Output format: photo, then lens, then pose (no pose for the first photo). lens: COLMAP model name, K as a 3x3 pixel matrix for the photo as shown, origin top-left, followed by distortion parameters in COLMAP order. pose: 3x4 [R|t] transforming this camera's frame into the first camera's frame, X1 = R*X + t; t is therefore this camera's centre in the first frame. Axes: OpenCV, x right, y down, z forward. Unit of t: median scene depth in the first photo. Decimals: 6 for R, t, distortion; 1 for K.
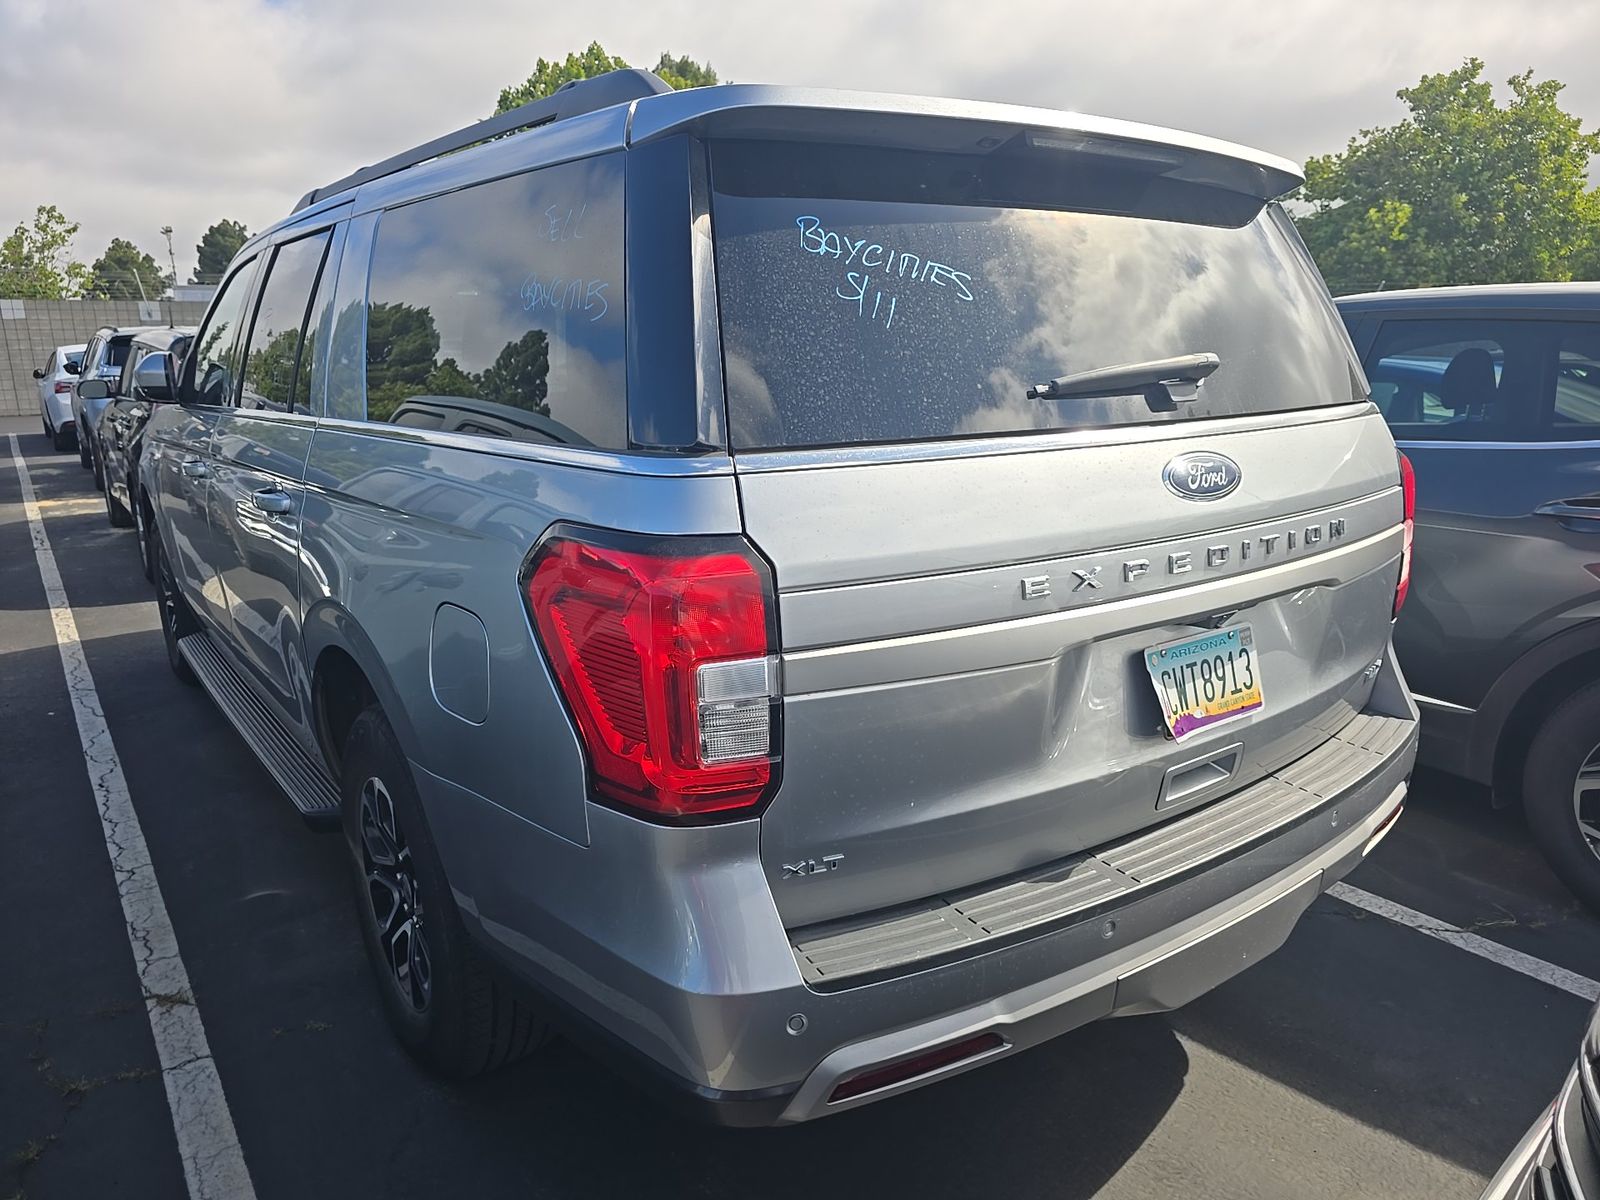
lens RADIAL K [[1168.7, 0, 800.0], [0, 1168.7, 600.0], [0, 0, 1]] dist [0.059576, -0.046423]
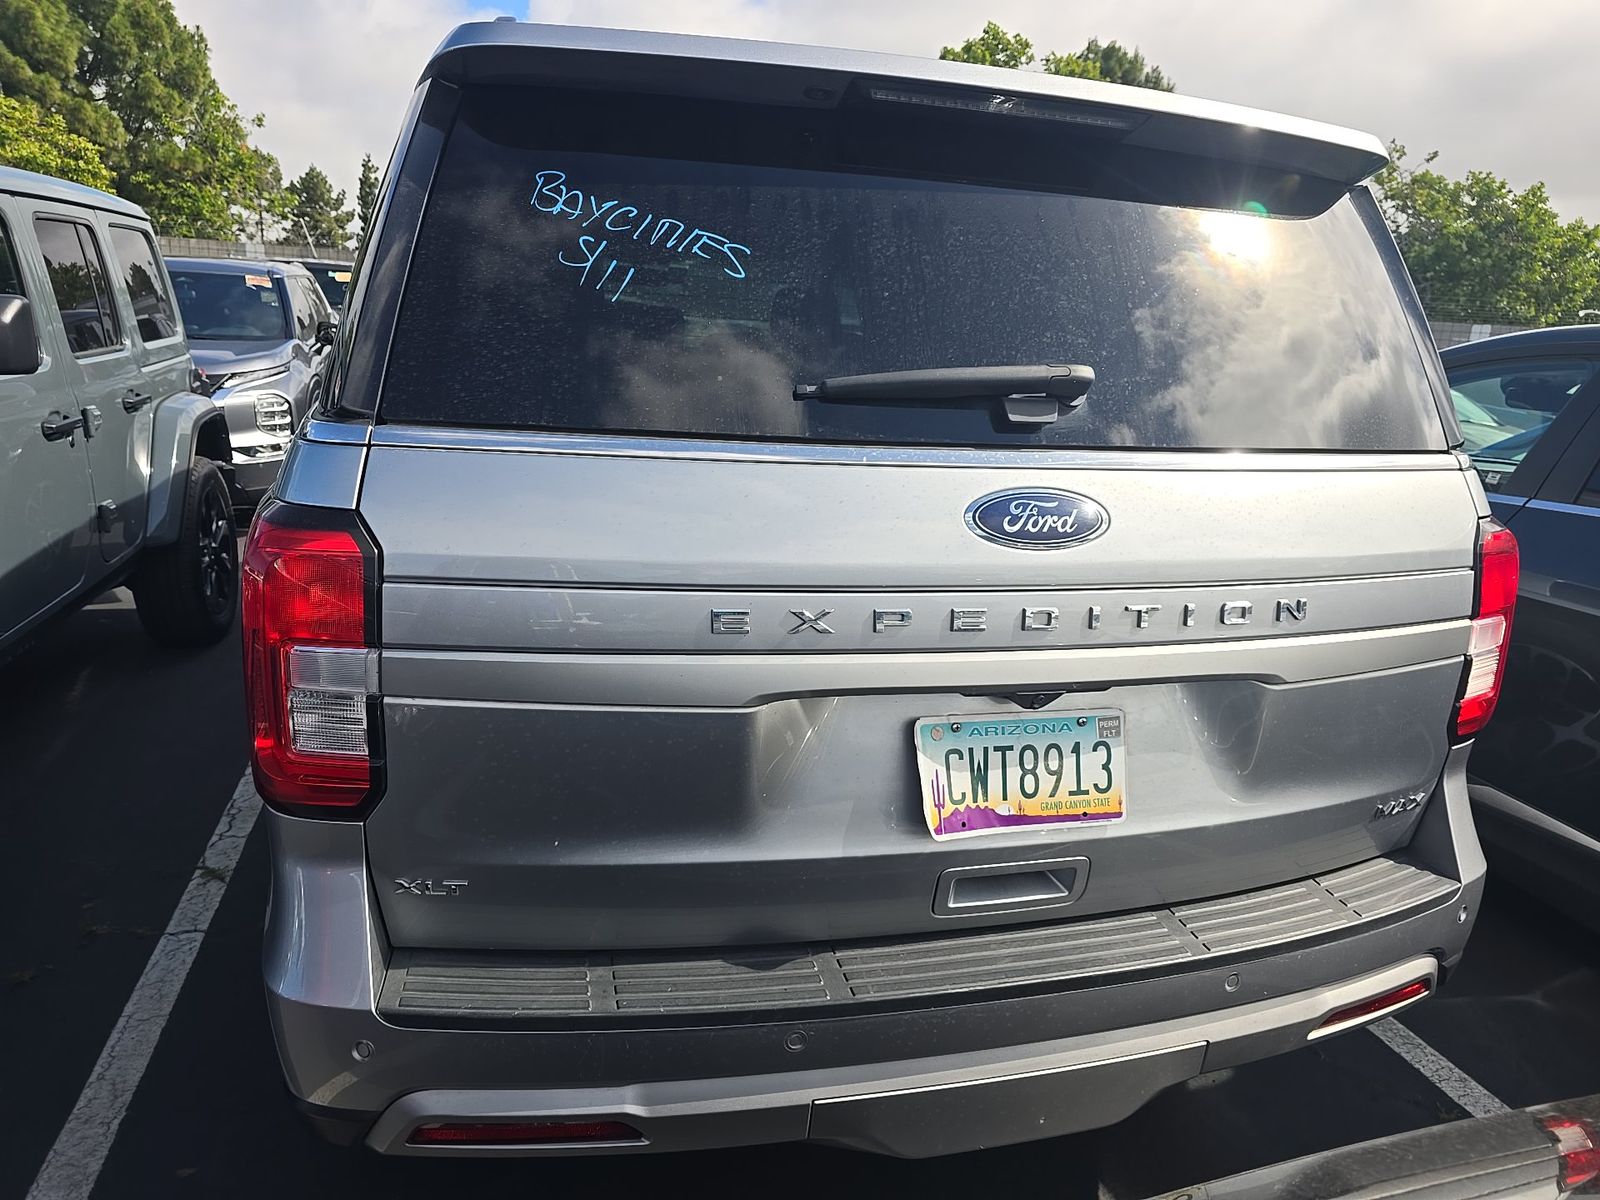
lens RADIAL K [[1133.9, 0, 800.0], [0, 1133.9, 600.0], [0, 0, 1]] dist [0.050634, -0.043362]
pose [[0.932747, 0.145112, -0.330038, 0.452482], [-0.142476, 0.989271, 0.032303, -0.051877], [0.331184, 0.016892, 0.943415, 0.218585]]
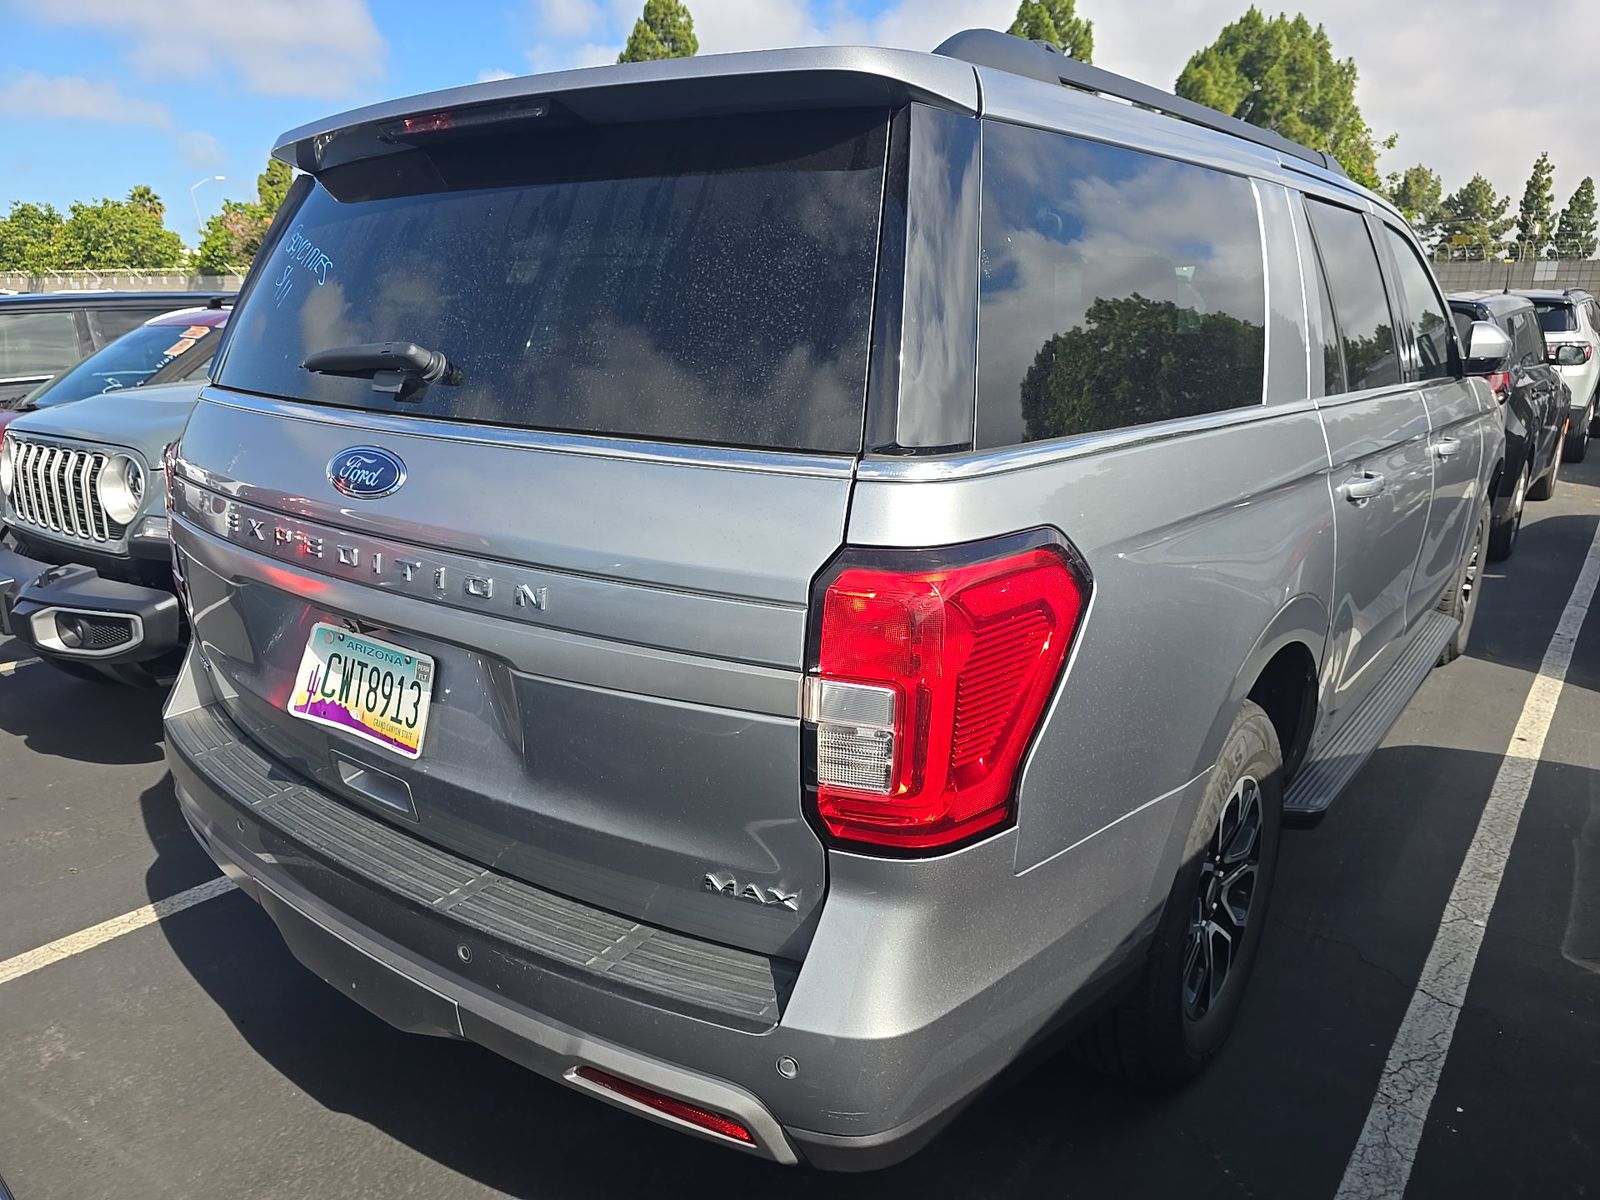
lens RADIAL K [[1133.9, 0, 800.0], [0, 1133.9, 600.0], [0, 0, 1]] dist [0.050634, -0.043362]
pose [[0.236083, 0.253773, -0.938011, 1.303532], [-0.223770, 0.953552, 0.201658, -0.268647], [0.945617, 0.162291, 0.281904, 1.084240]]
